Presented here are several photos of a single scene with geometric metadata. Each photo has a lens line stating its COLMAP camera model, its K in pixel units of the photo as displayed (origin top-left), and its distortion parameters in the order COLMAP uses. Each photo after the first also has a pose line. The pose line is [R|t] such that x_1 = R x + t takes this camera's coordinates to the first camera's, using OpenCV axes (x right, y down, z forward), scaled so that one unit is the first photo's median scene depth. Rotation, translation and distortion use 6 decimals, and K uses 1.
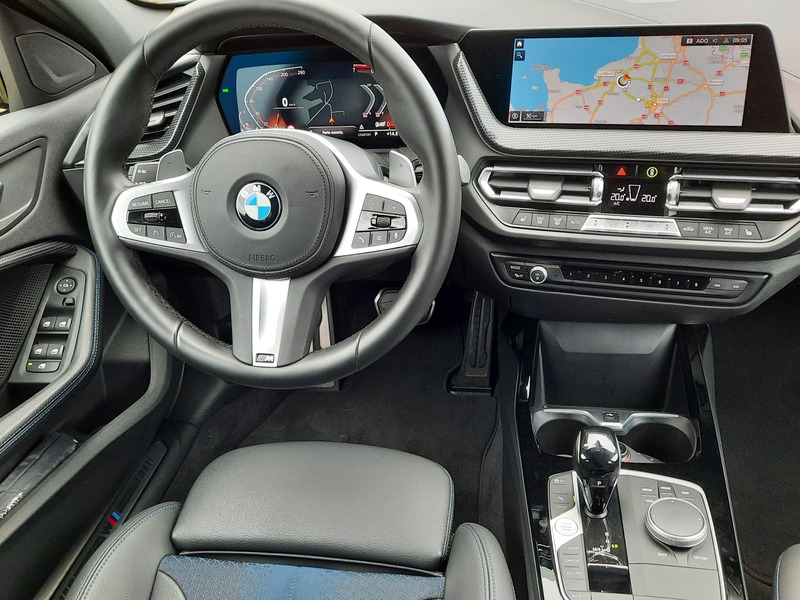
lens RADIAL K [[714.9, 0, 400.0], [0, 714.9, 300.0], [0, 0, 1]] dist [0.046290, -0.071666]
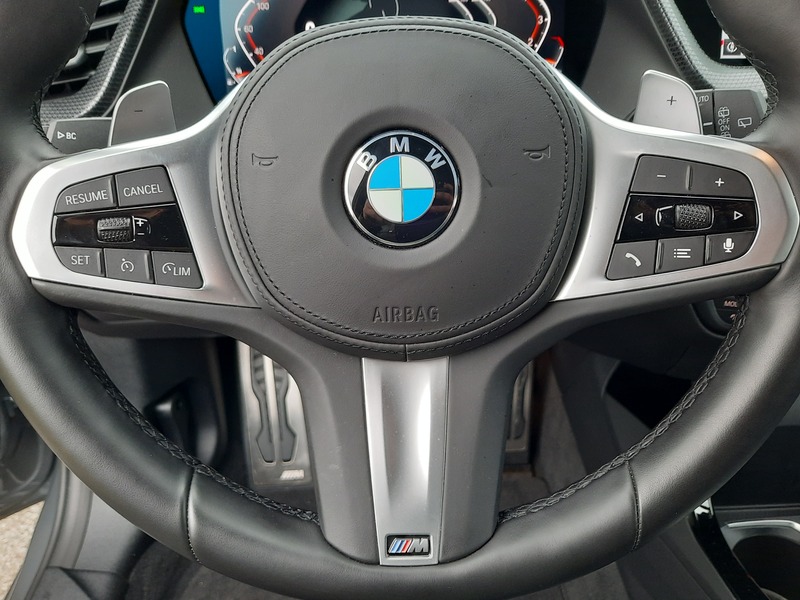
lens RADIAL K [[714.9, 0, 400.0], [0, 714.9, 300.0], [0, 0, 1]] dist [0.046290, -0.071666]
pose [[0.980171, -0.050887, 0.191509, -0.244127], [0.060831, 0.997069, -0.046405, -0.041523], [-0.188586, 0.057135, 0.980393, 0.519245]]
